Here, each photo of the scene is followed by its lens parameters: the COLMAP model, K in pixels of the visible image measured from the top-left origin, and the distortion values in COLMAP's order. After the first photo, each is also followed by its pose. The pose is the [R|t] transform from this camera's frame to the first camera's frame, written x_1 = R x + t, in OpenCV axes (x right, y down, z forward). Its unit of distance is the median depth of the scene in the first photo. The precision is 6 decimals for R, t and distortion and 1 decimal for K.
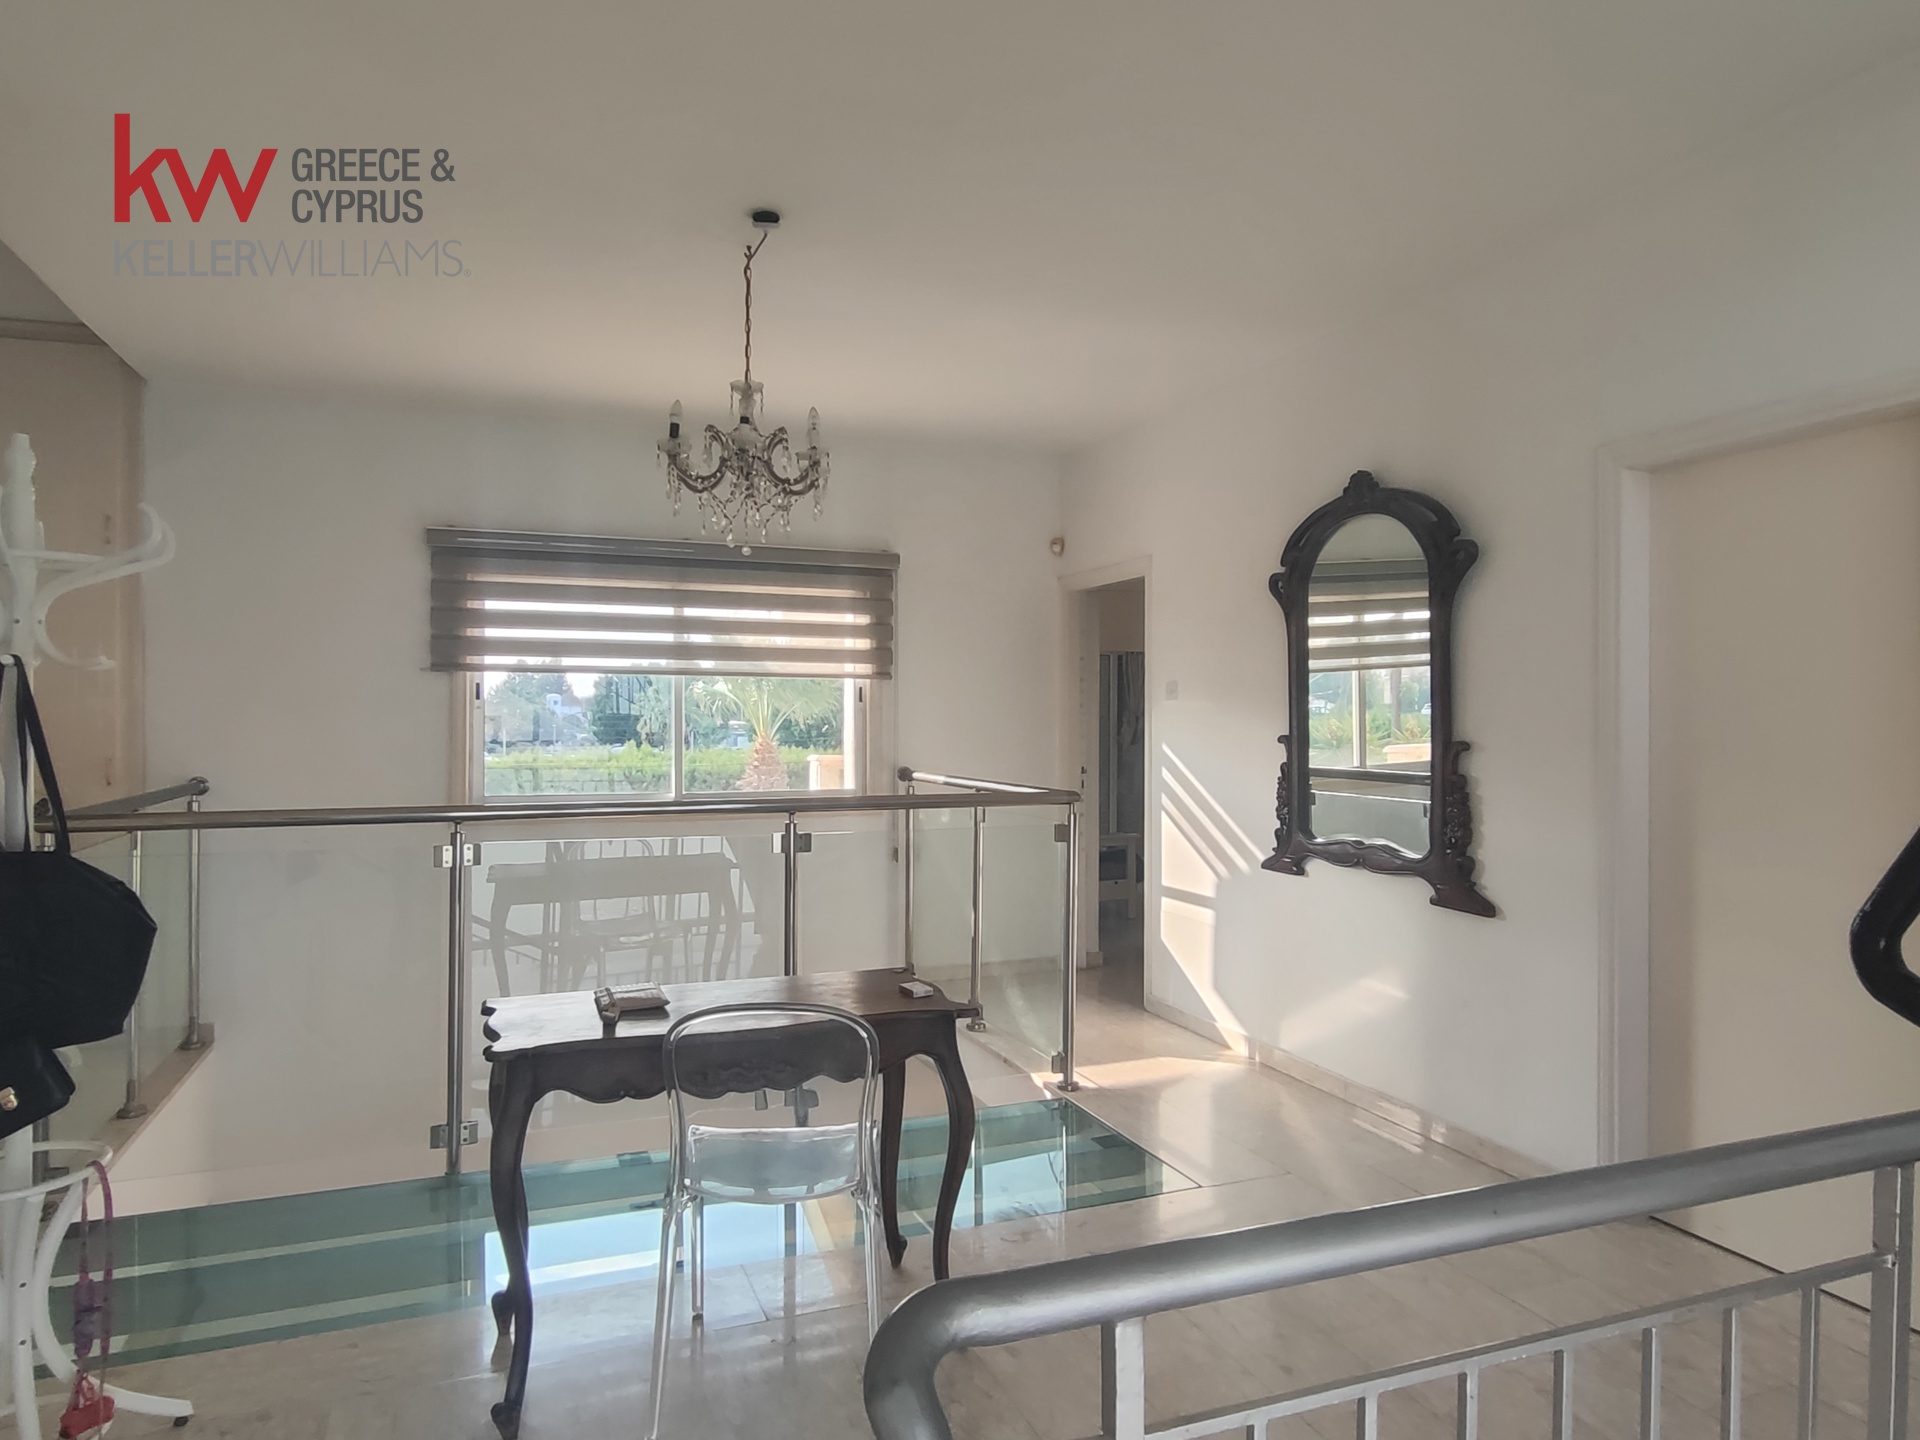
lens RADIAL K [[1188.9, 0, 952.6], [0, 1188.9, 714.4], [0, 0, 1]] dist [-0.006550, 0.003950]
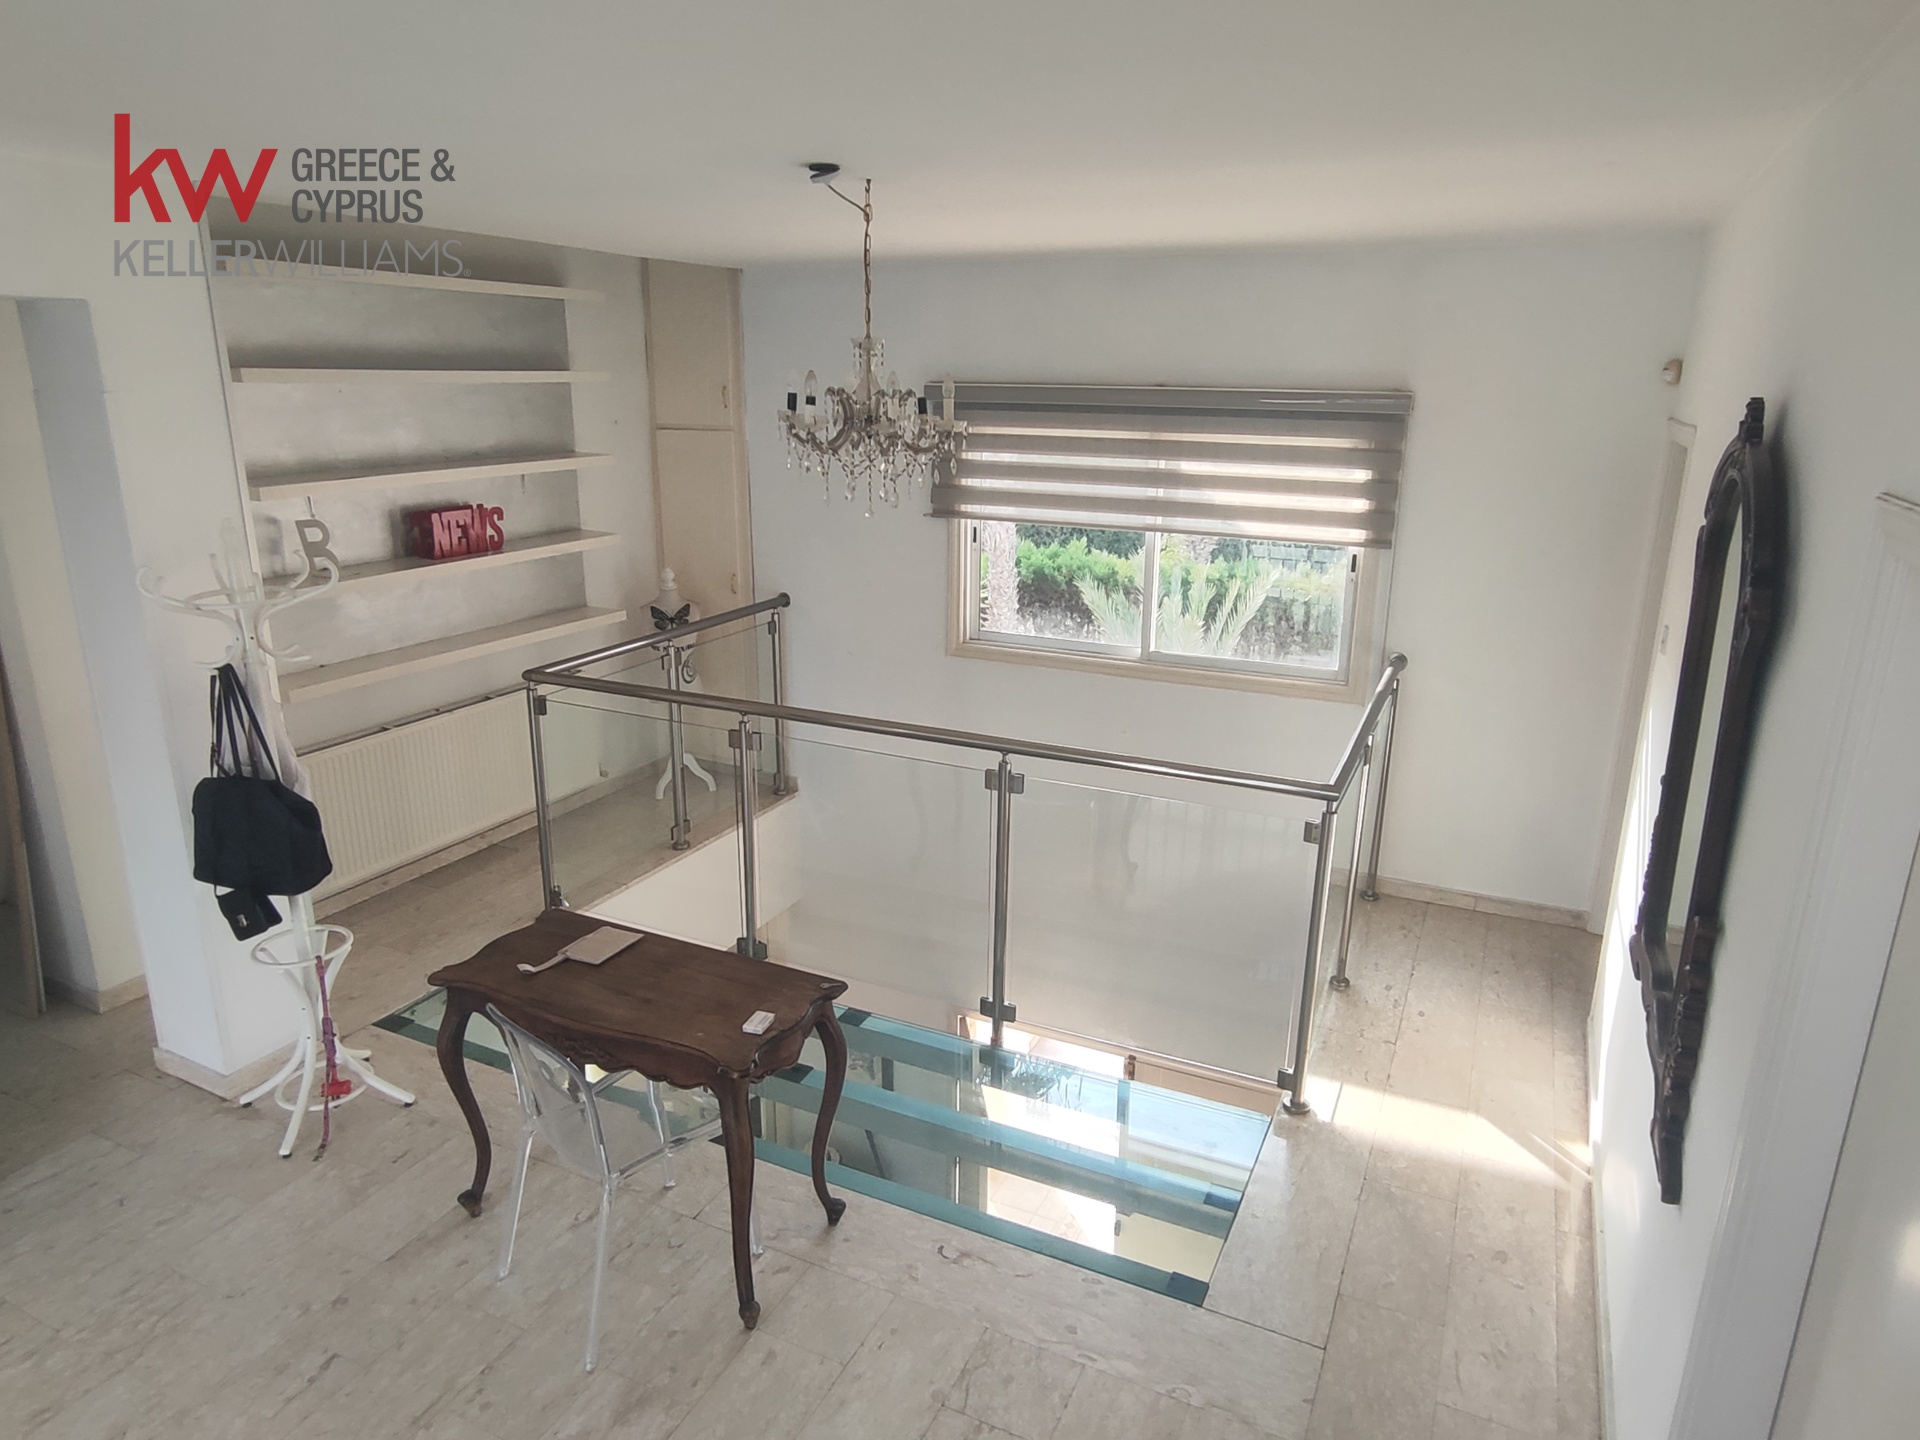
lens RADIAL K [[1188.9, 0, 960.5], [0, 1188.9, 726.5], [0, 0, 1]] dist [-0.006550, 0.003950]
pose [[0.689055, 0.211767, -0.693079, 0.355366], [-0.009337, 0.958869, 0.283694, -0.149068], [0.724649, -0.189009, 0.662691, 0.220783]]
